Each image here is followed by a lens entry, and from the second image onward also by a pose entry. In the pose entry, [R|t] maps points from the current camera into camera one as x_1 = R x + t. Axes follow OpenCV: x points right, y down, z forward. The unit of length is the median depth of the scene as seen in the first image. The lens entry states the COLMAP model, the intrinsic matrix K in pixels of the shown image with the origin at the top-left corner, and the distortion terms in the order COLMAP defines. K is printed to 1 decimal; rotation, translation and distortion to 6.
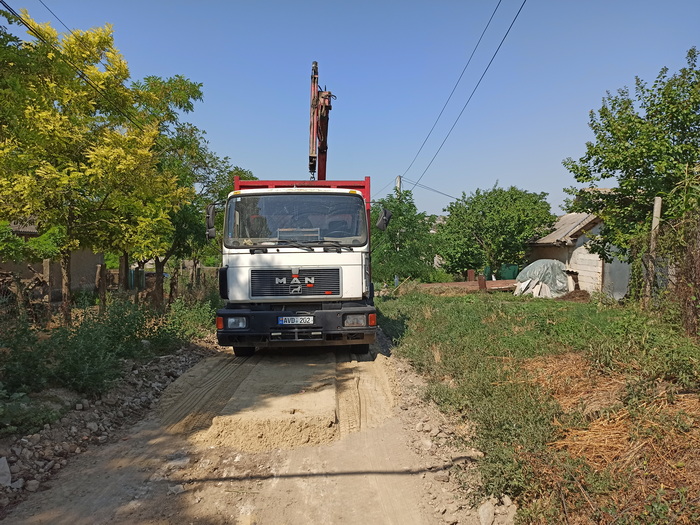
lens RADIAL K [[520.1, 0, 350.0], [0, 520.1, 262.5], [0, 0, 1]] dist [0.008001, 0.004893]
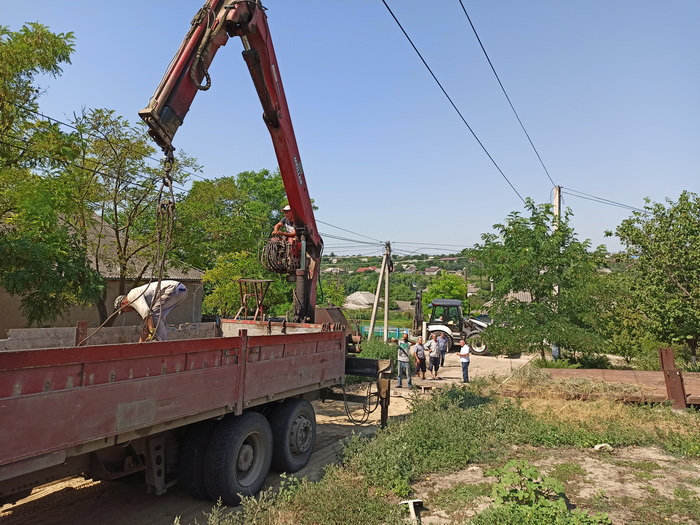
lens RADIAL K [[520.1, 0, 350.0], [0, 520.1, 262.5], [0, 0, 1]] dist [0.008001, 0.004893]
pose [[0.900248, -0.010958, -0.435239, 0.173680], [-0.022993, 0.997092, -0.072662, -0.024519], [0.434770, 0.075421, 0.897378, 0.389087]]
